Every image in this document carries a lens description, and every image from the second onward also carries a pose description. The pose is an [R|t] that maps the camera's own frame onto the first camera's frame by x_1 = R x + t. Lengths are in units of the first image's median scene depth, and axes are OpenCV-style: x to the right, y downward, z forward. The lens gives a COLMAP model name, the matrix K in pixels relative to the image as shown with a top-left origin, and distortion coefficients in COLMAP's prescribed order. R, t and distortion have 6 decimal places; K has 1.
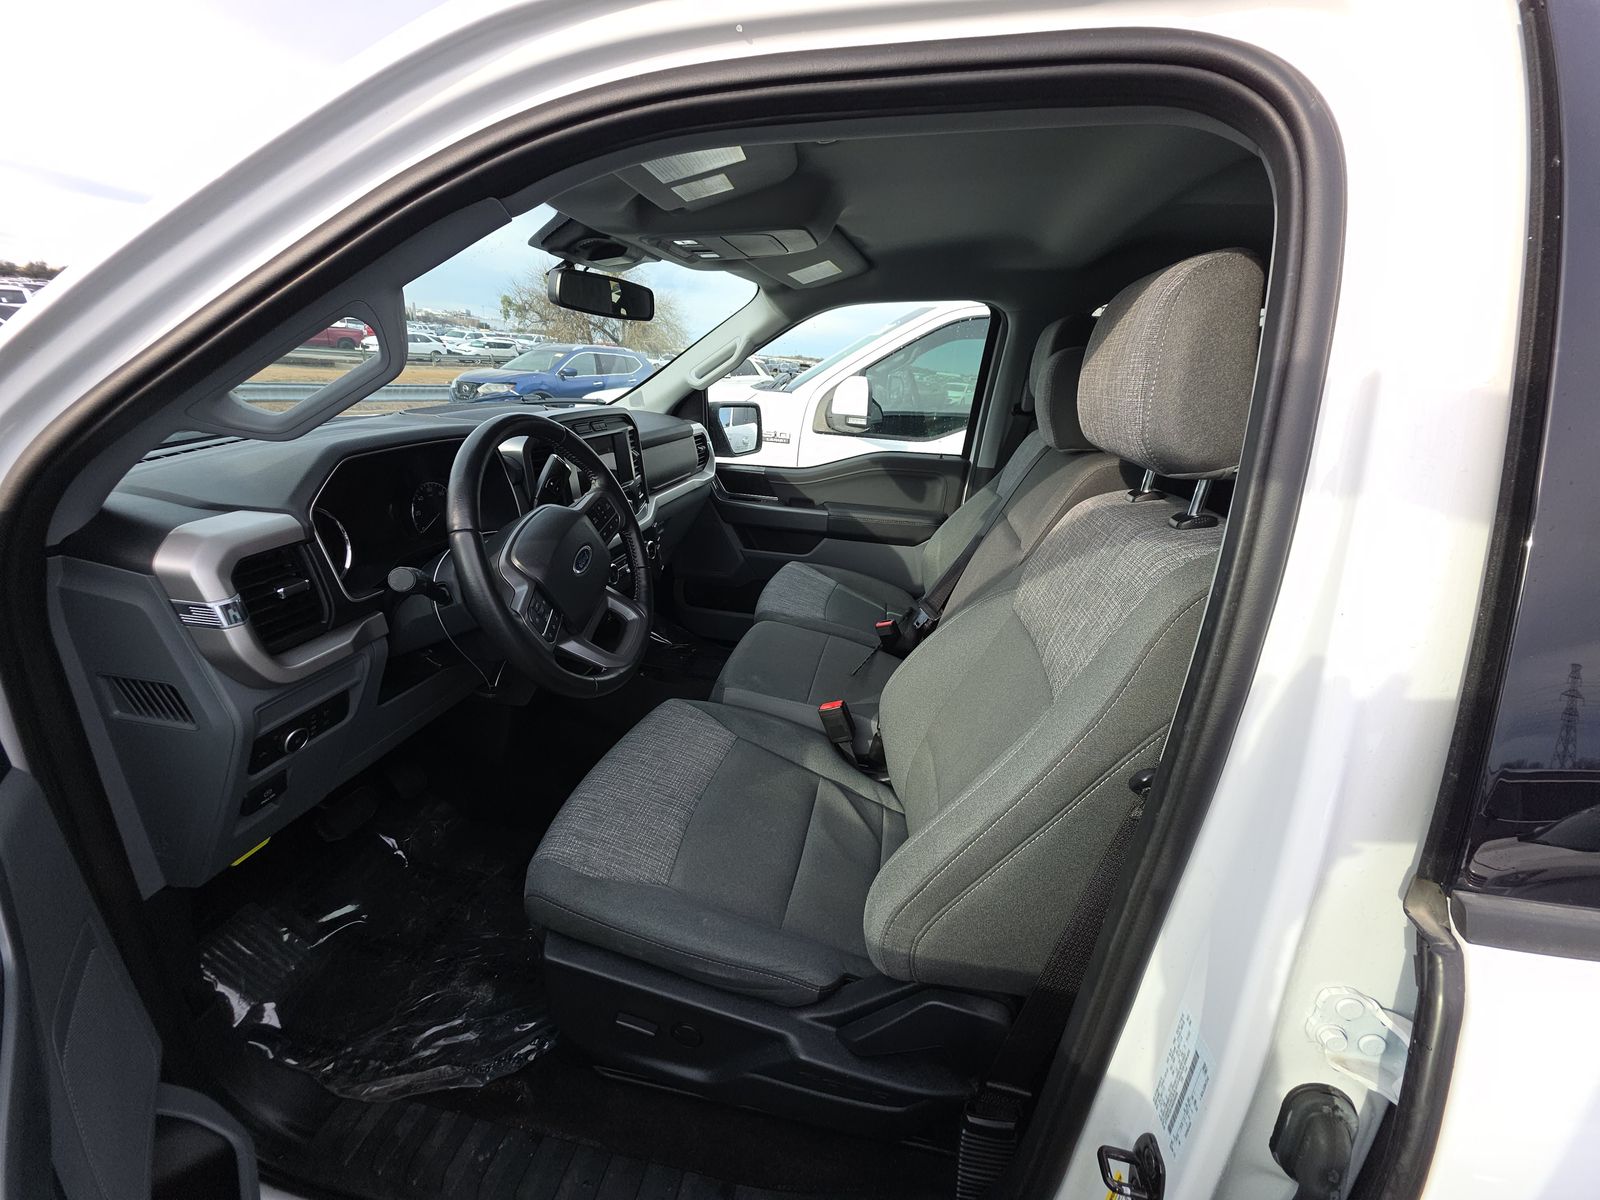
lens RADIAL K [[654.1, 0, 797.5], [0, 654.1, 589.2], [0, 0, 1]] dist [0.009474, -0.008781]
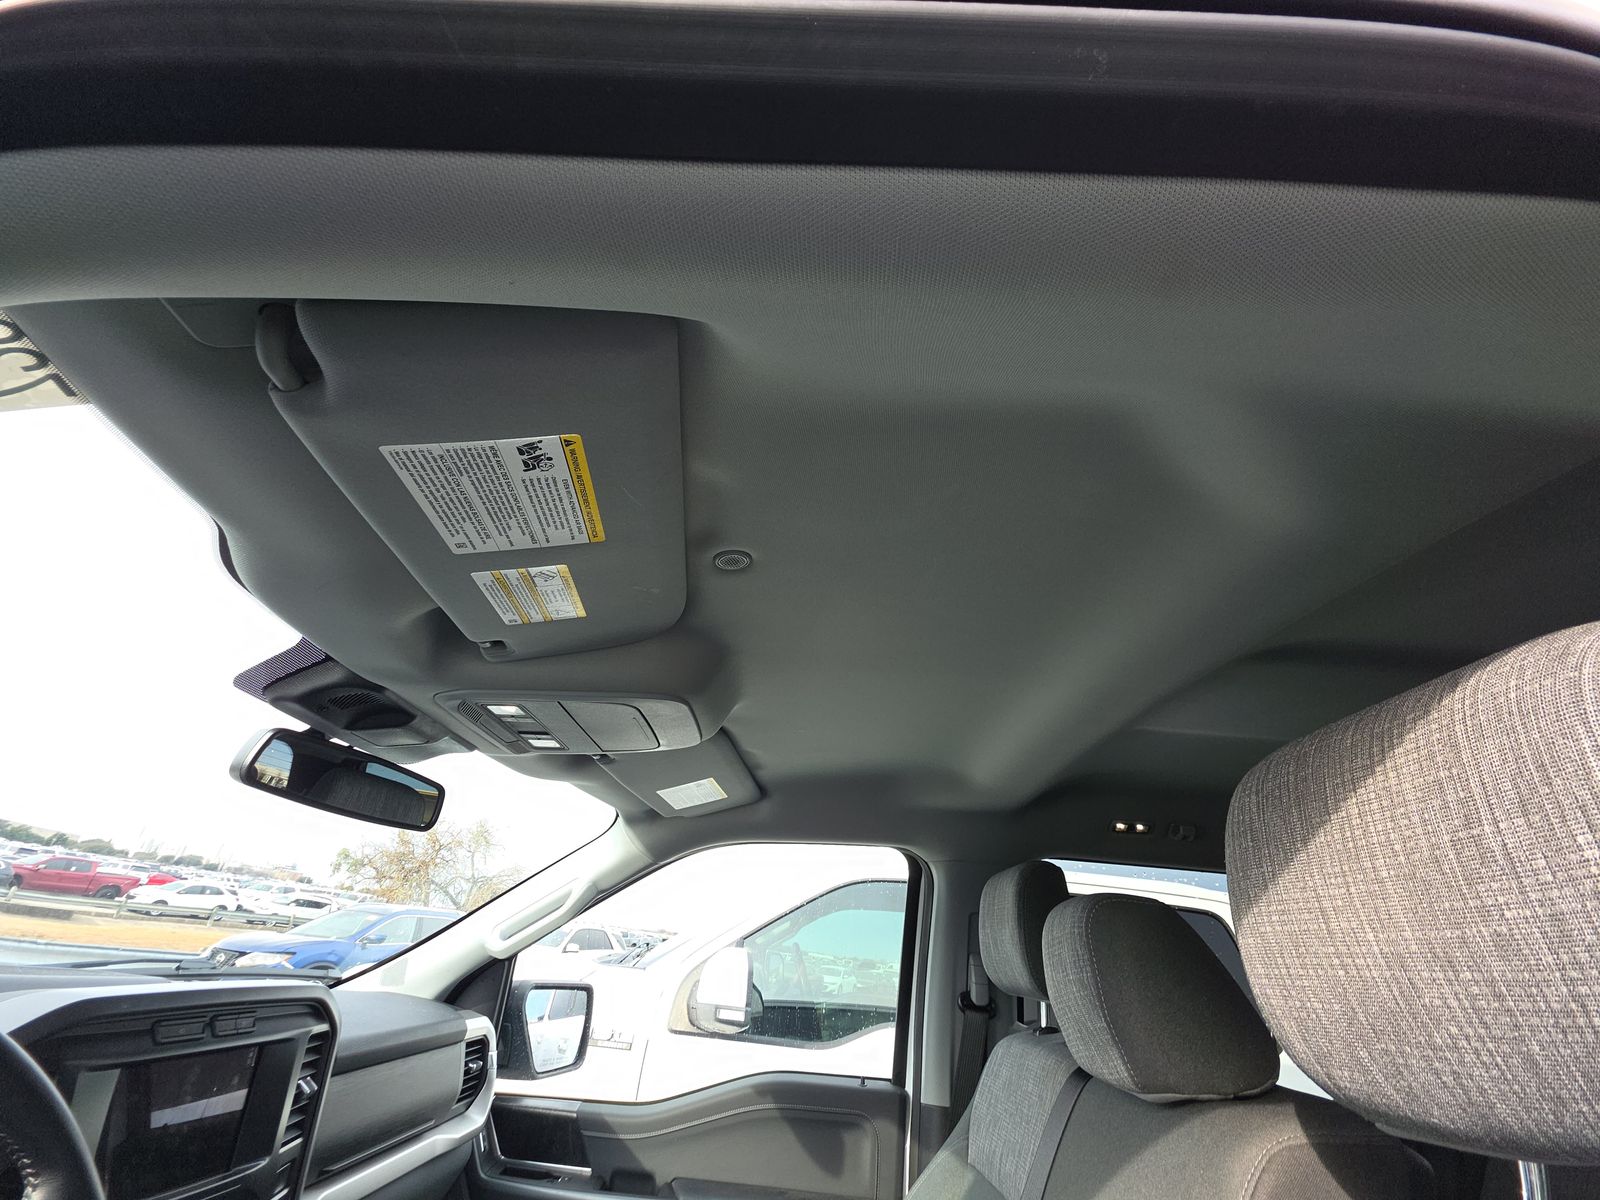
lens RADIAL K [[654.1, 0, 797.5], [0, 654.1, 589.2], [0, 0, 1]] dist [0.009474, -0.008781]
pose [[0.982813, 0.111378, 0.147219, 0.005656], [0.032342, 0.681266, -0.731321, -0.062956], [-0.181748, 0.723514, 0.665955, 0.227871]]
